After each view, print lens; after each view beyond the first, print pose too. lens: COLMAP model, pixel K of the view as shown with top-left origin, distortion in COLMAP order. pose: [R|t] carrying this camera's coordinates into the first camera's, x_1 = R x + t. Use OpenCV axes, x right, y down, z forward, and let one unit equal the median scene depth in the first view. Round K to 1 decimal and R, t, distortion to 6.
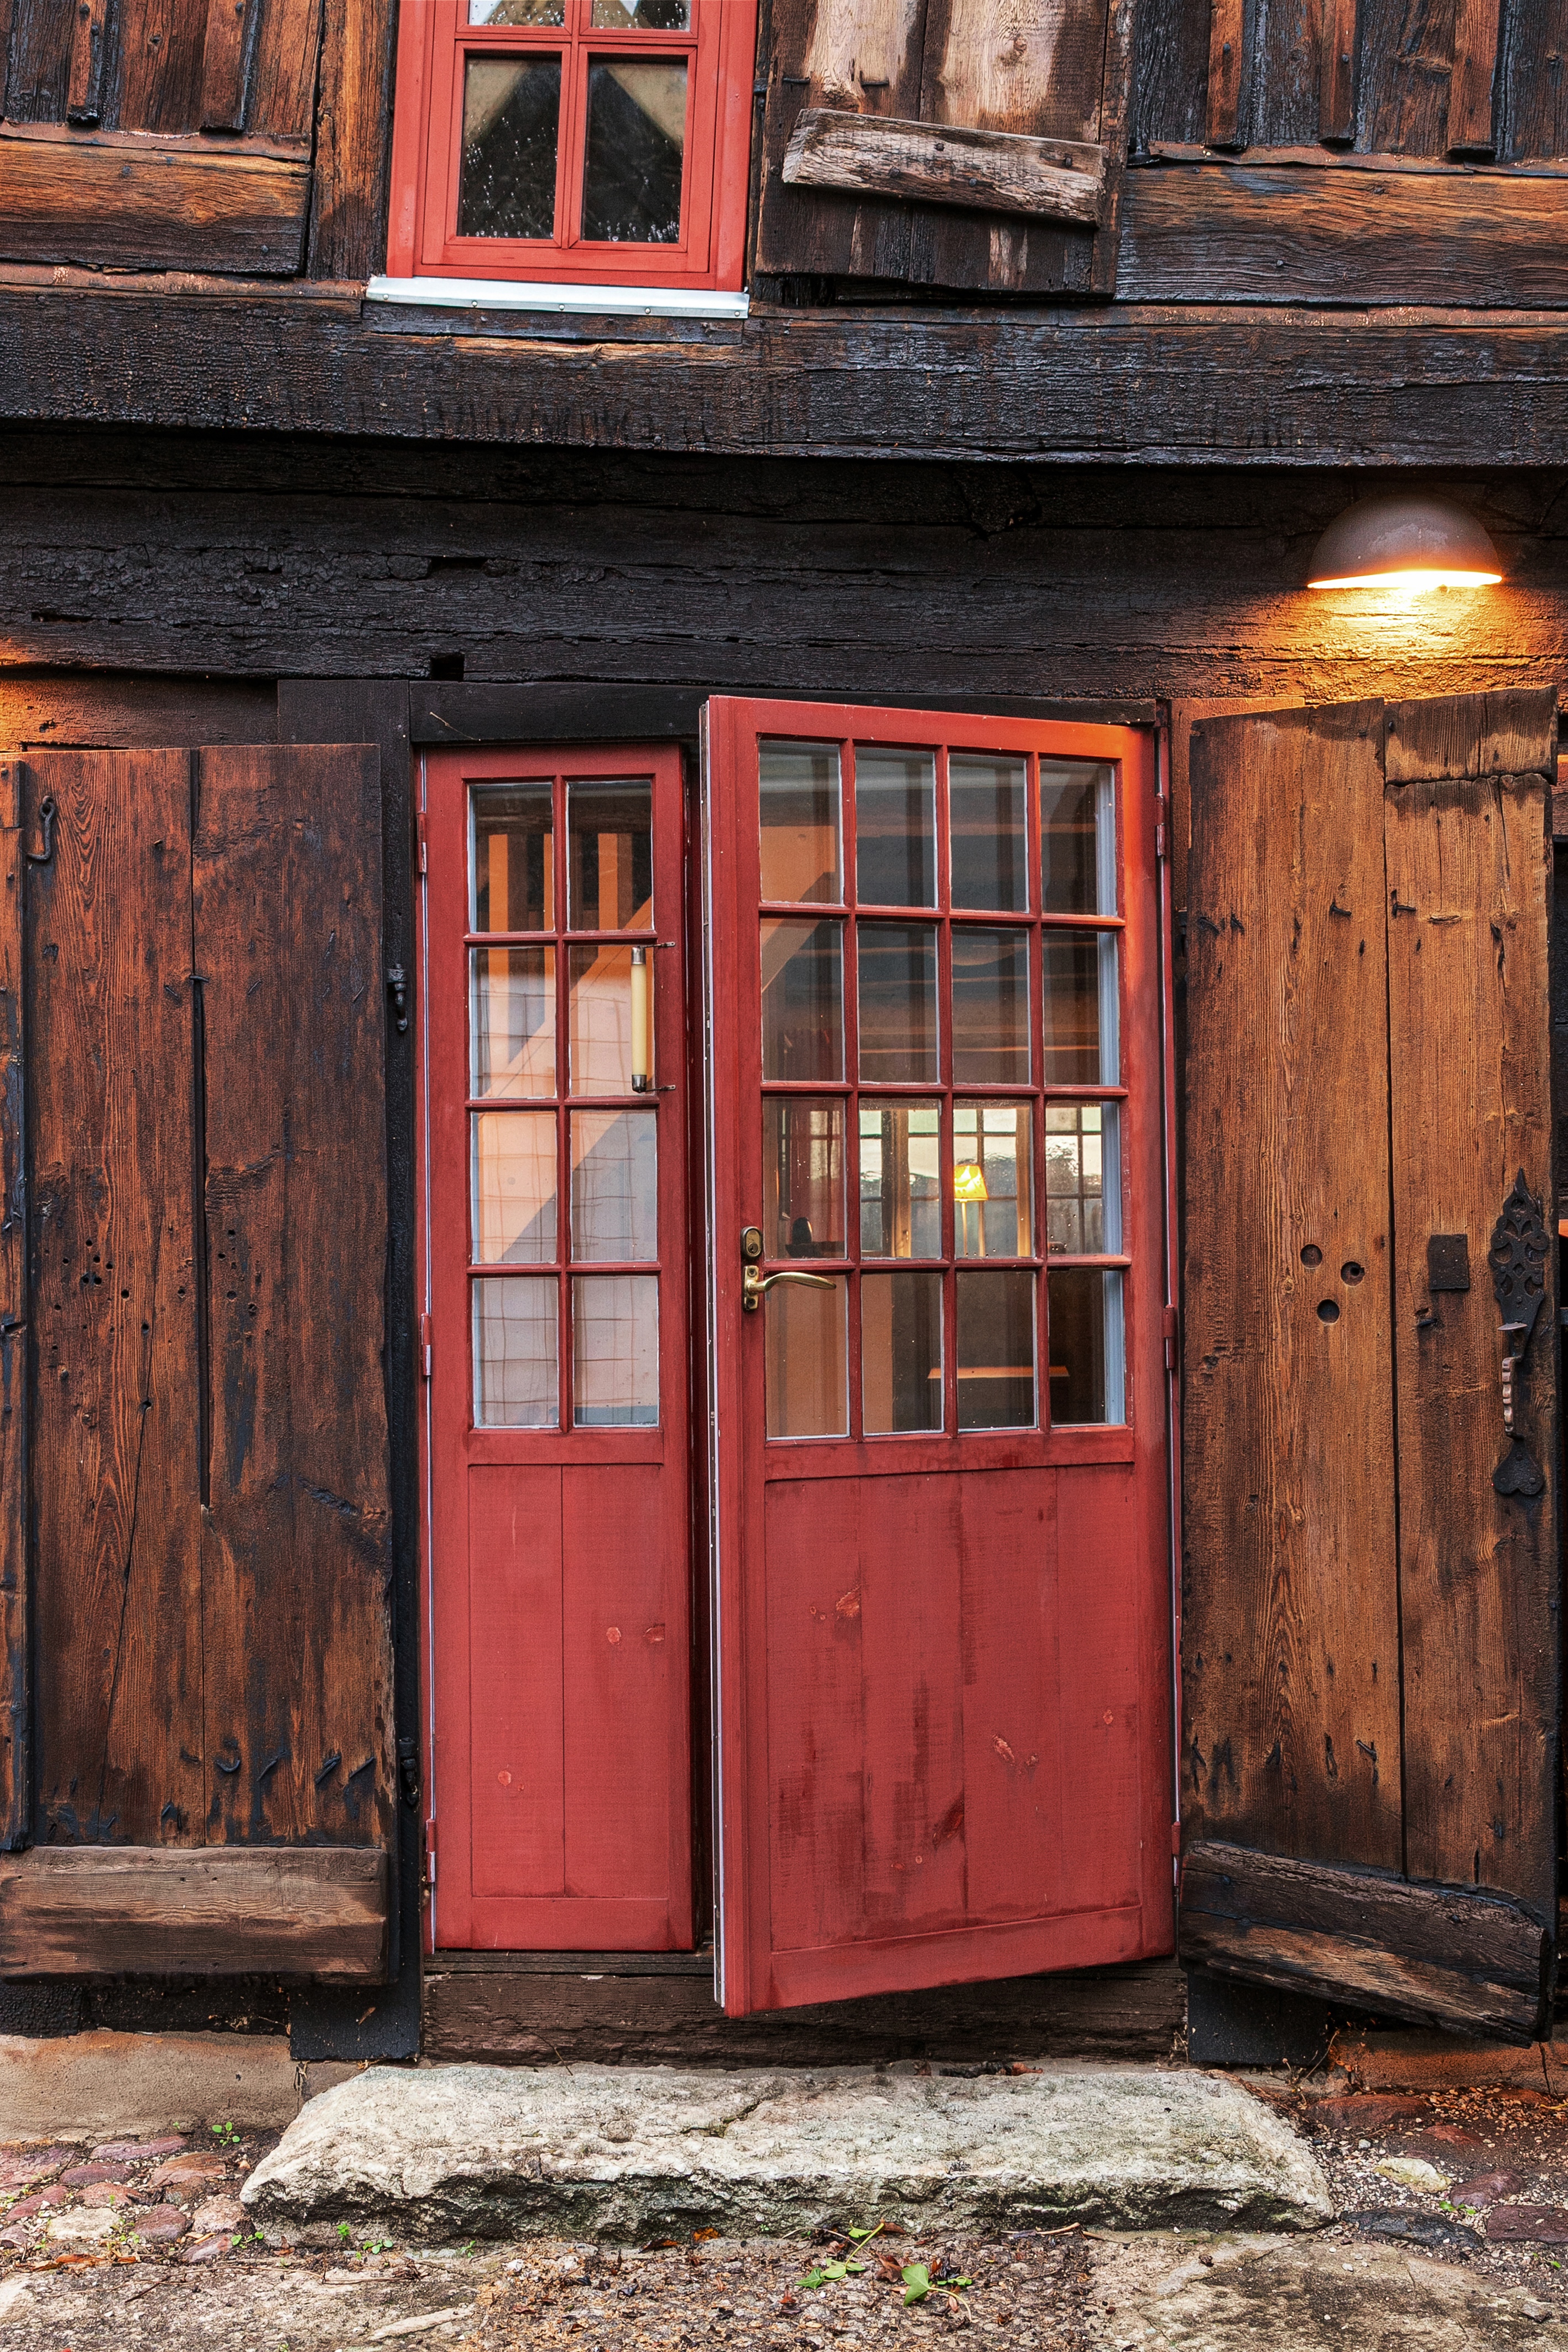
lens RADIAL K [[2857.1, 0, 784.0], [0, 2857.1, 1176.0], [0, 0, 1]] dist [-0.000853, 0.030689]
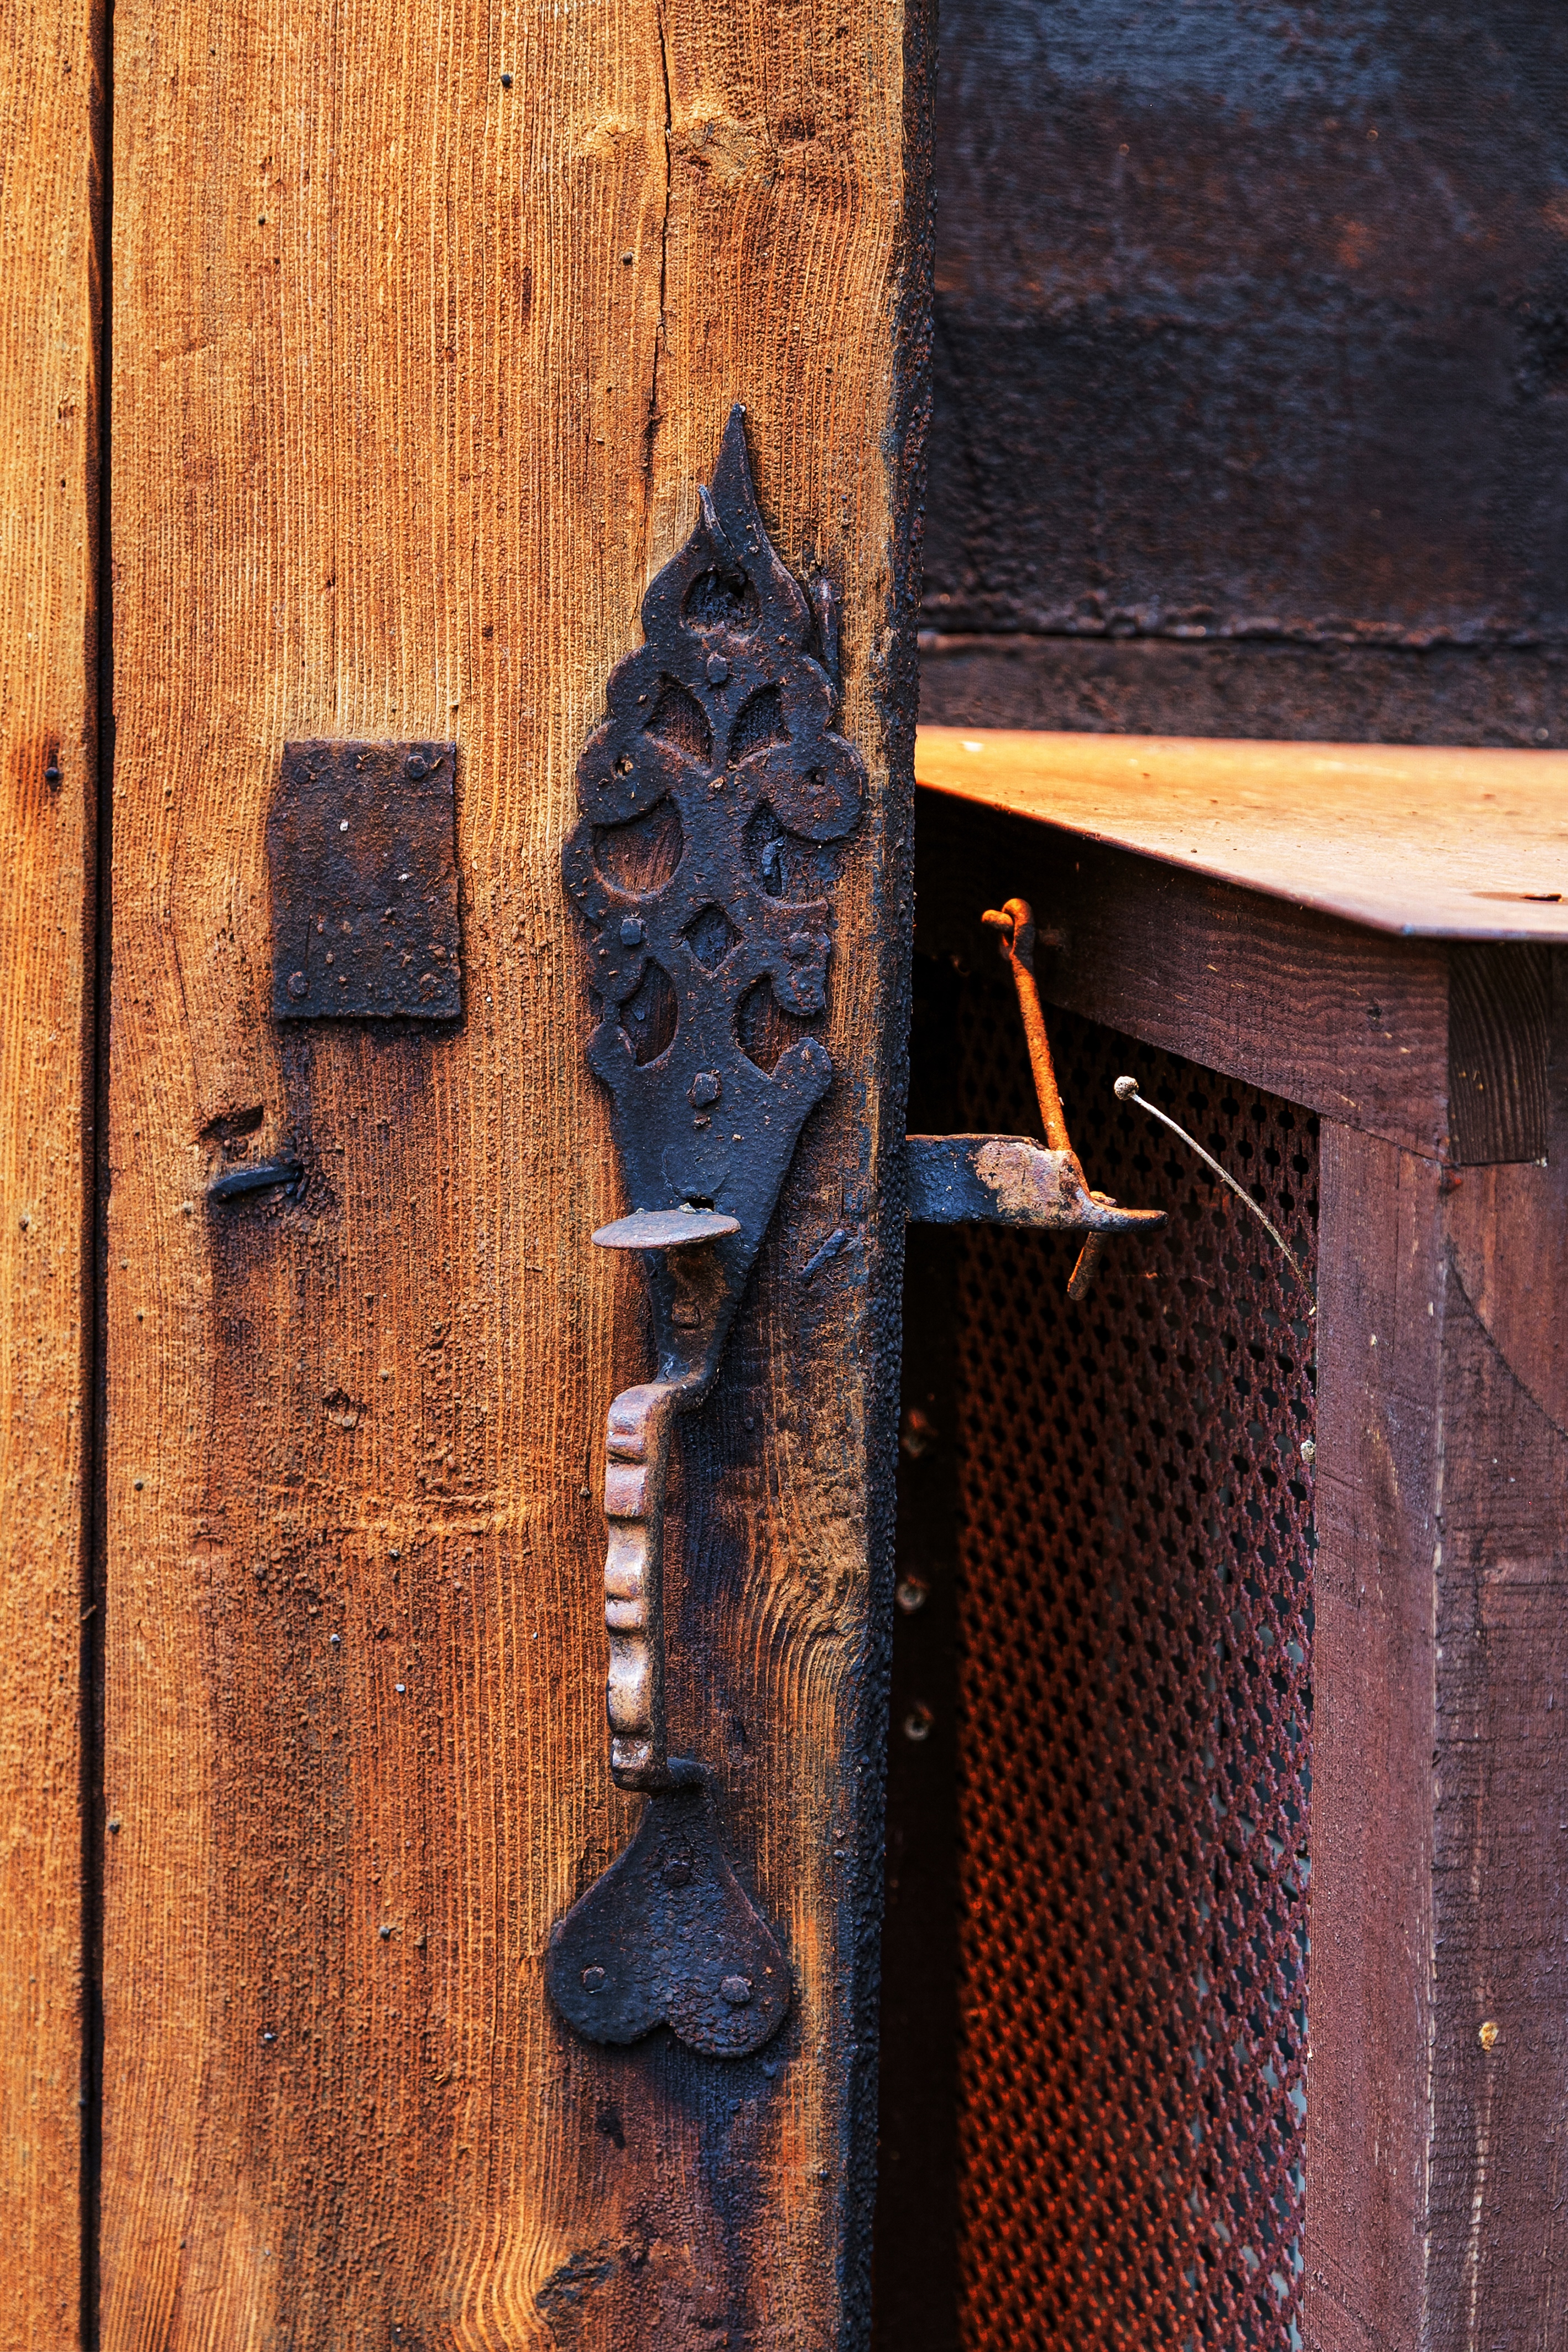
lens RADIAL K [[4613.9, 0, 784.0], [0, 4613.9, 1176.0], [0, 0, 1]] dist [0.016331, 0.080216]
pose [[0.961270, 0.005858, 0.275544, 0.170908], [-0.039186, 0.992522, 0.115603, 0.012095], [-0.272807, -0.121923, 0.954312, 0.678434]]
